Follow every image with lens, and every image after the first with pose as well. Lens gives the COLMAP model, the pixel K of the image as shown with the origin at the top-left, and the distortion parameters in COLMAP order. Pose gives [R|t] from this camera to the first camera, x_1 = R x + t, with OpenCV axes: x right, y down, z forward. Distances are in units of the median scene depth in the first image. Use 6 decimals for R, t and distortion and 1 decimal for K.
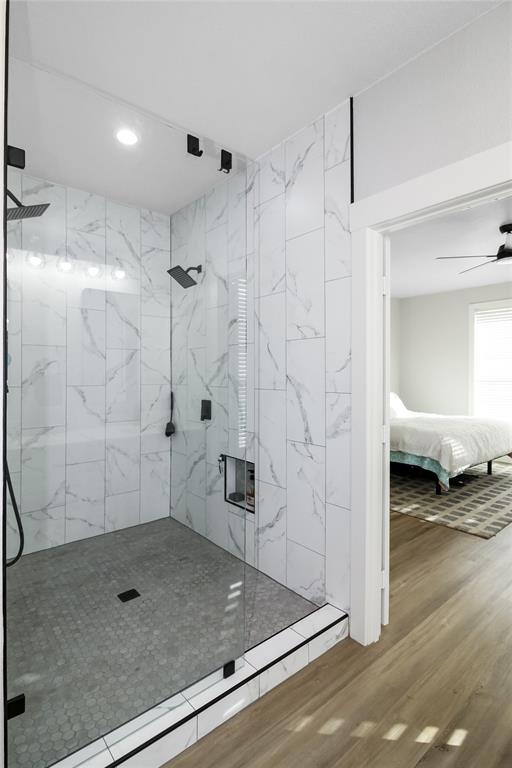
lens RADIAL K [[379.2, 0, 251.4], [0, 379.2, 378.1], [0, 0, 1]] dist [0.004848, -0.002287]
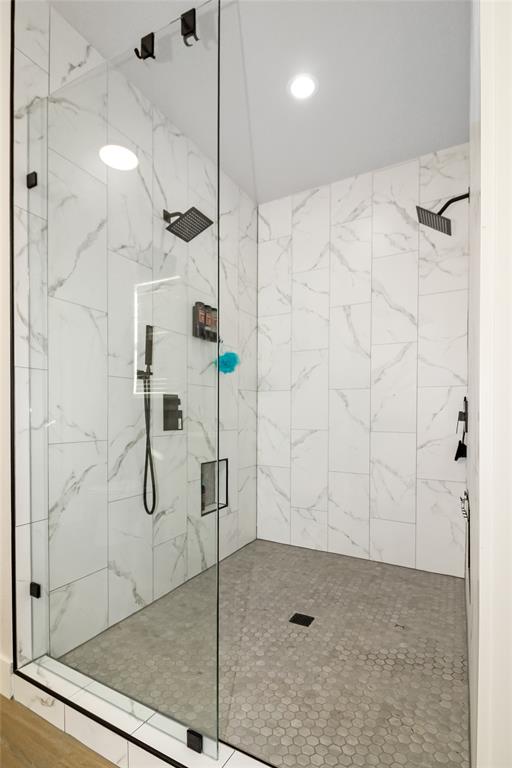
lens RADIAL K [[379.2, 0, 252.6], [0, 379.2, 418.3], [0, 0, 1]] dist [0.004848, -0.002287]
pose [[0.368771, 0.007367, -0.929491, 0.331418], [-0.015003, 0.999886, 0.001973, 0.092833], [0.929399, 0.013217, 0.368839, 0.448942]]
